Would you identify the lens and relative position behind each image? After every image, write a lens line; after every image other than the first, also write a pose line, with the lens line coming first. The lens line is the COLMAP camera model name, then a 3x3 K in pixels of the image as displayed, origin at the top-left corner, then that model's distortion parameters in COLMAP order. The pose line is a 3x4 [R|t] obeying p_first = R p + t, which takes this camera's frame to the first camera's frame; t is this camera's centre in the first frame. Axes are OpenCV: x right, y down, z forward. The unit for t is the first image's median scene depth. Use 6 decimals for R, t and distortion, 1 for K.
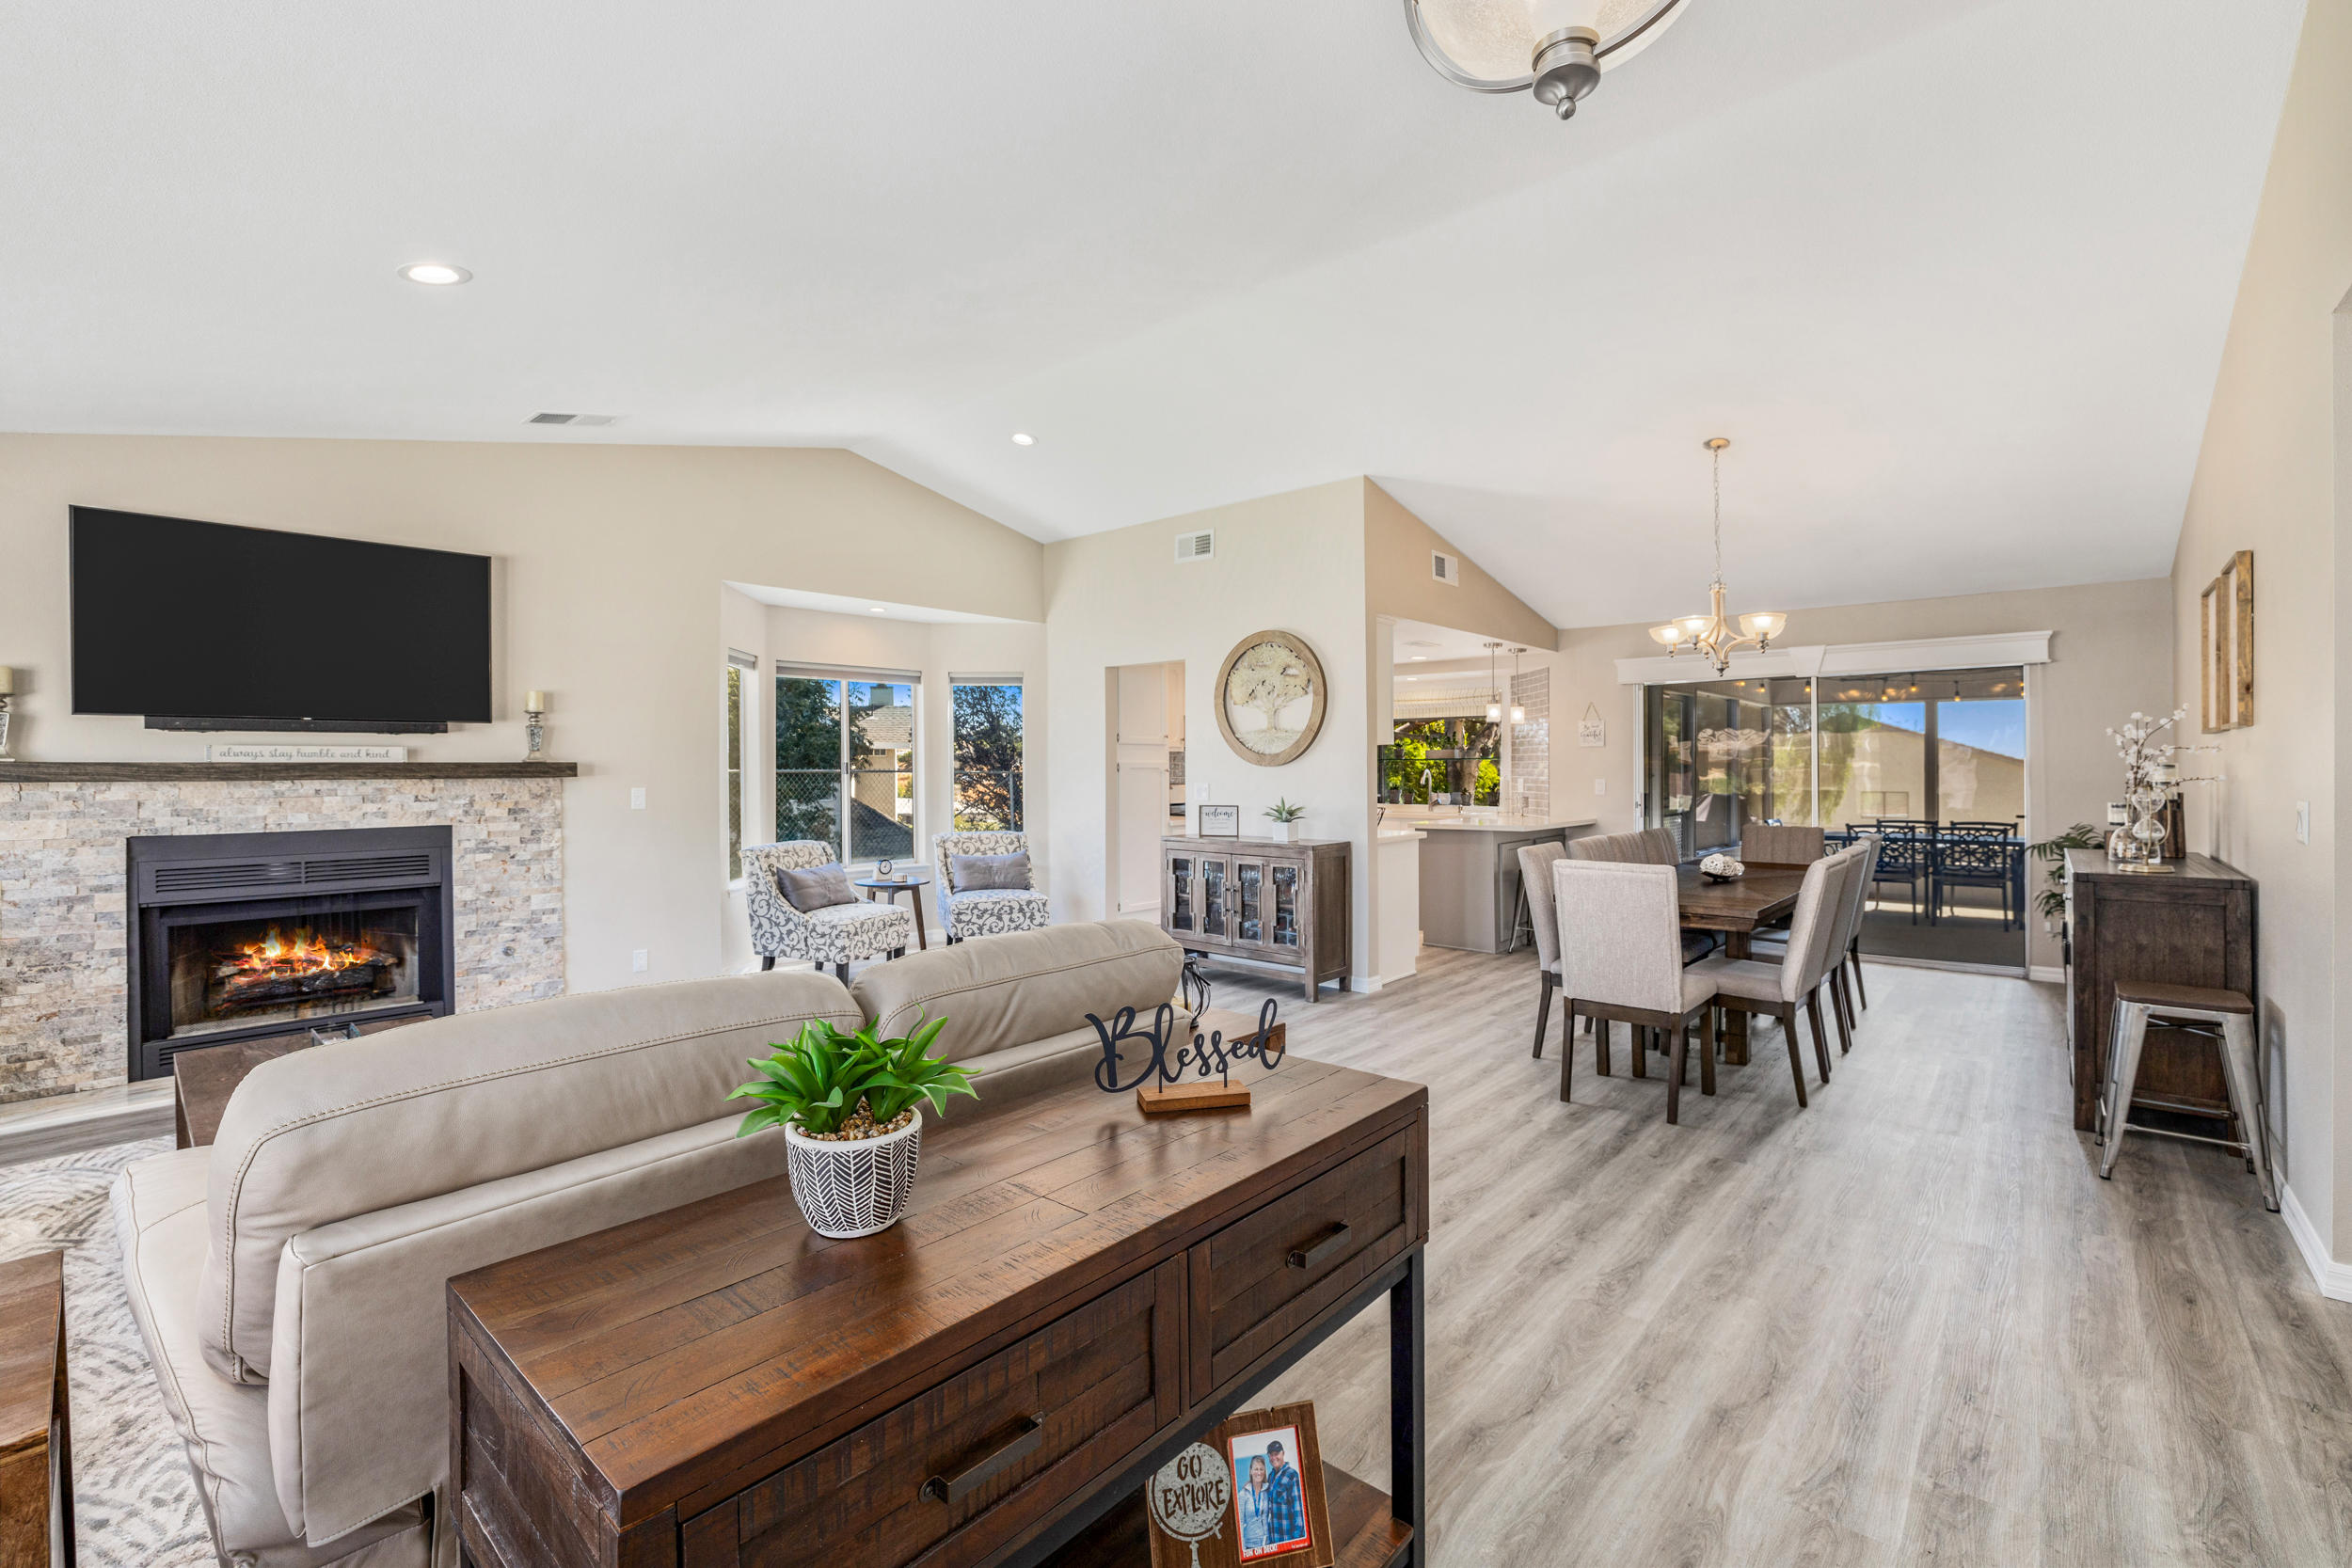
lens RADIAL K [[1014.8, 0, 1173.4], [0, 1014.8, 759.9], [0, 0, 1]] dist [-0.038331, 0.012252]
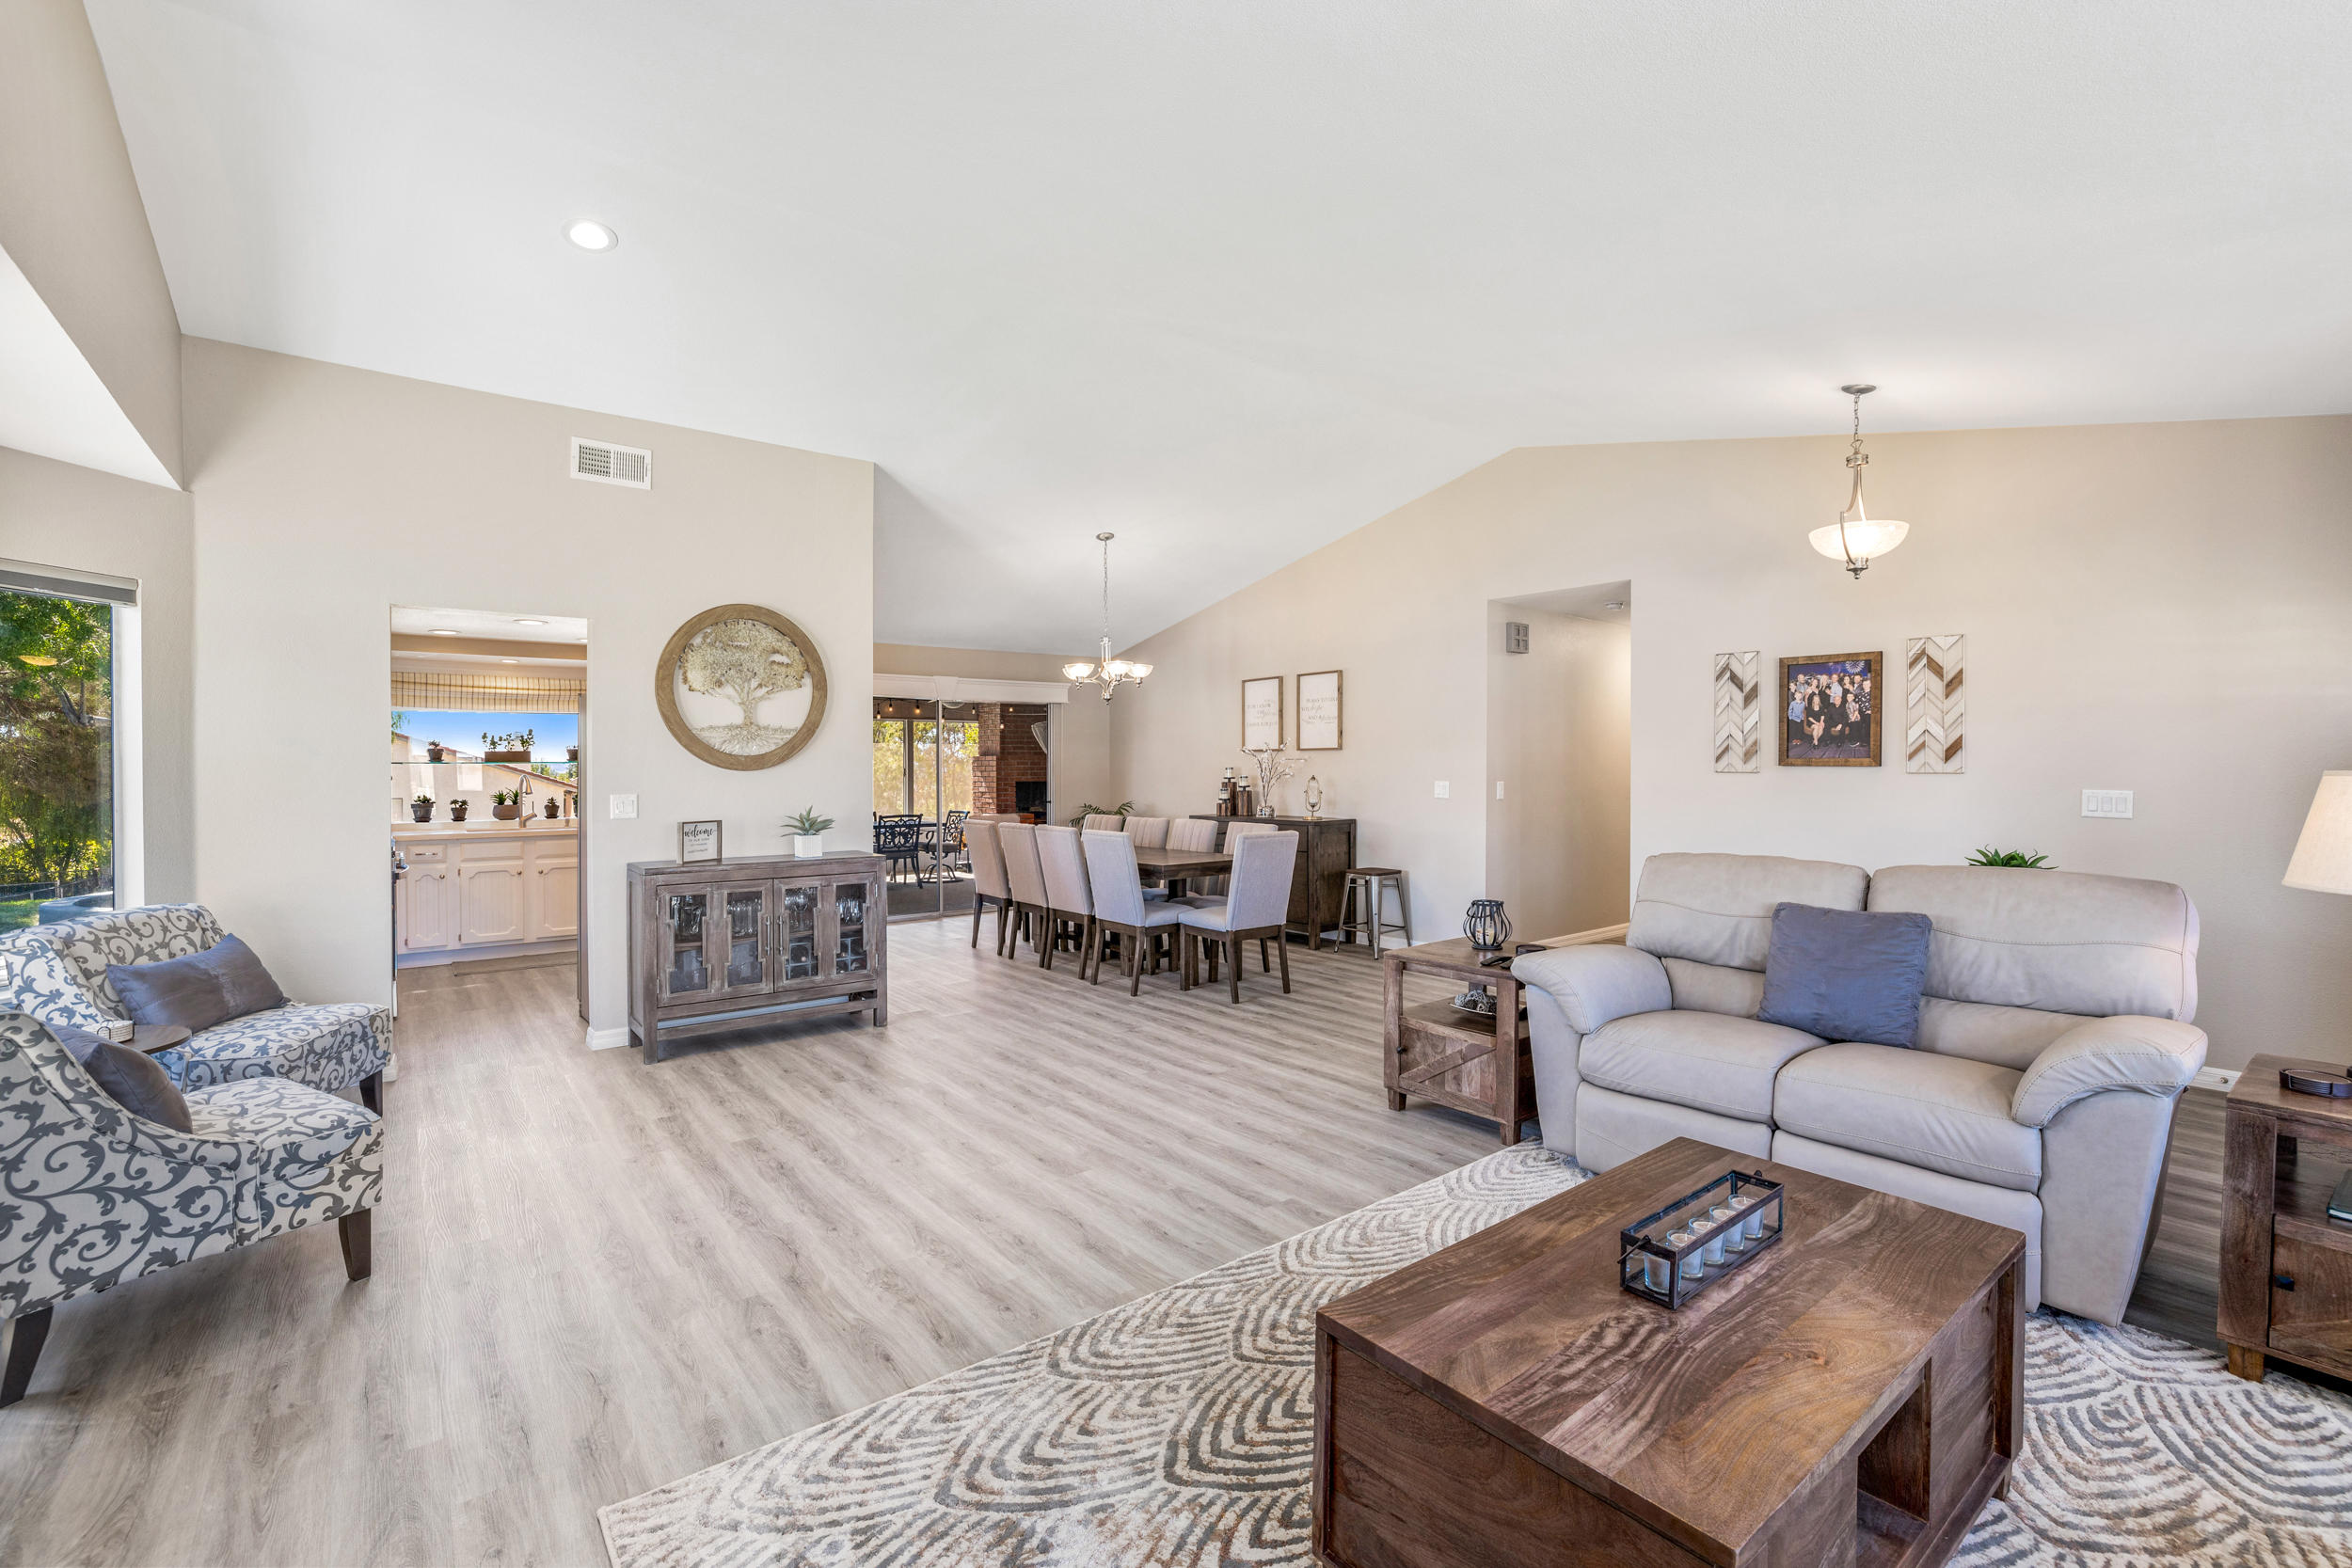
lens RADIAL K [[1014.8, 0, 1174.5], [0, 1014.8, 776.6], [0, 0, 1]] dist [-0.038331, 0.012252]
pose [[0.173279, -0.008580, 0.984835, -0.799888], [-0.001428, 0.999959, 0.008963, 0.004440], [-0.984872, -0.002959, 0.173259, 0.643047]]
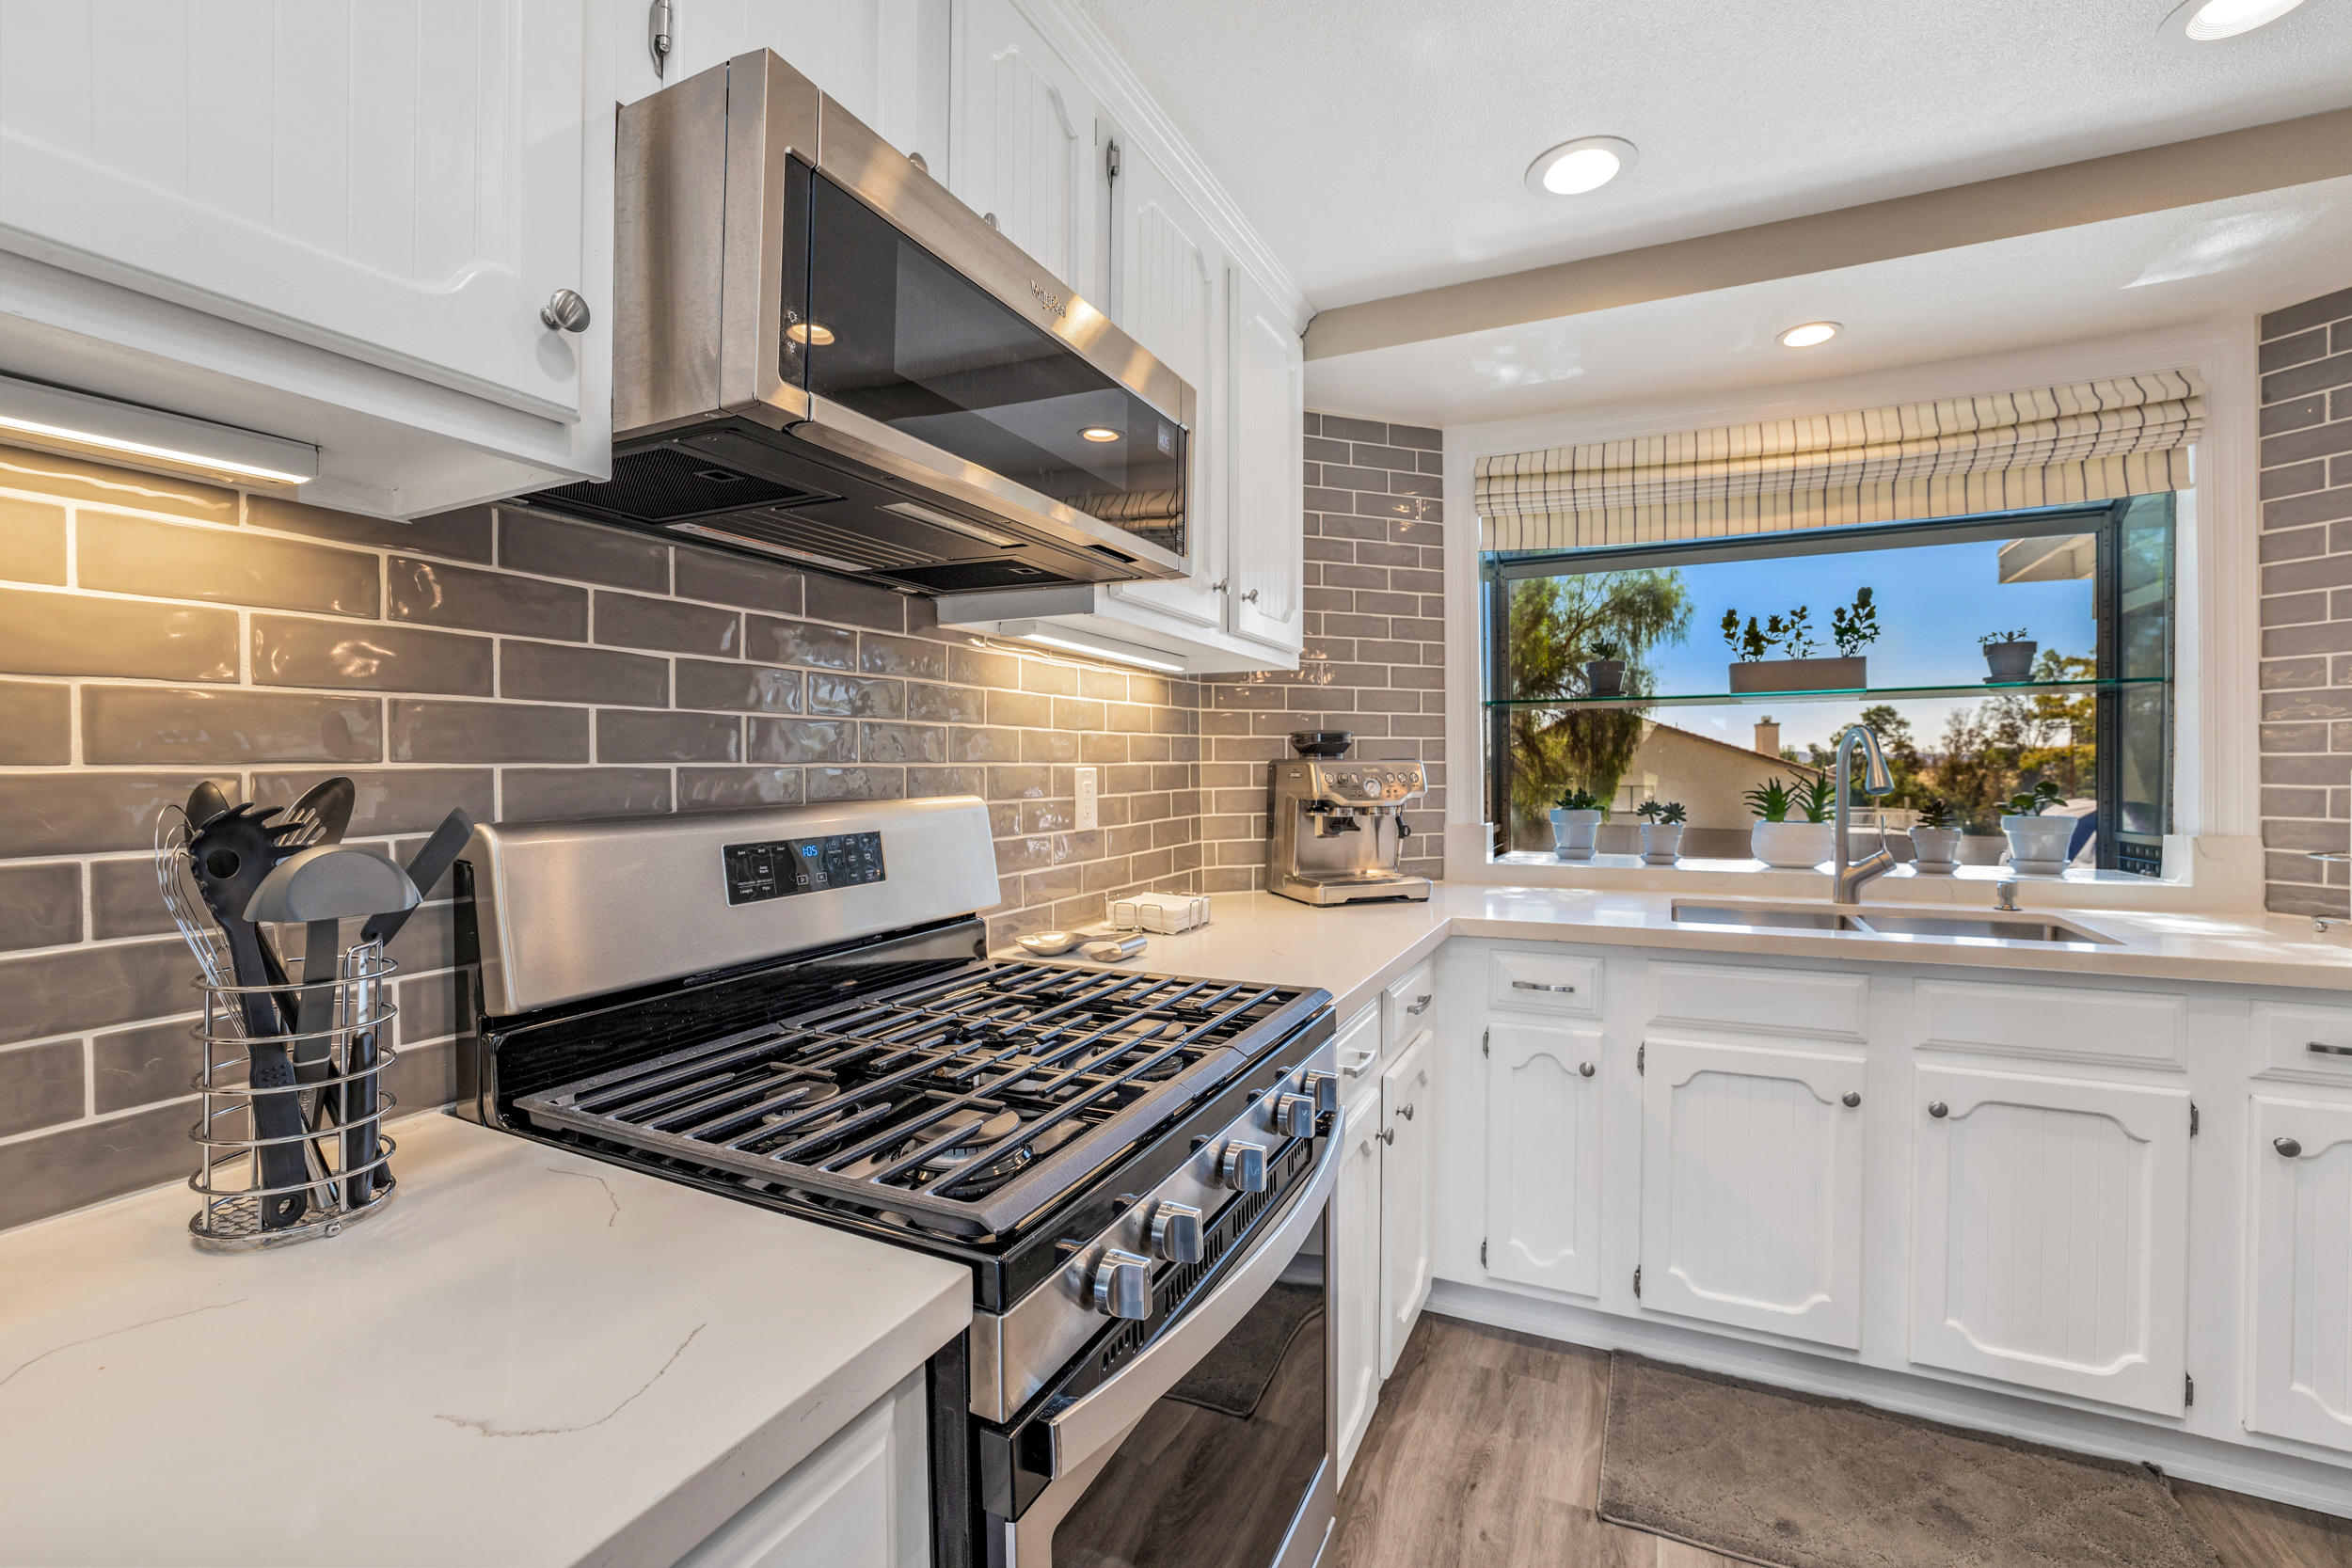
lens RADIAL K [[1014.8, 0, 1174.0], [0, 1014.8, 772.5], [0, 0, 1]] dist [-0.038331, 0.012252]
pose [[0.959357, -0.007465, 0.282096, 0.055670], [0.003511, 0.999888, 0.014521, 0.028539], [-0.282173, -0.012941, 0.959276, 1.486031]]
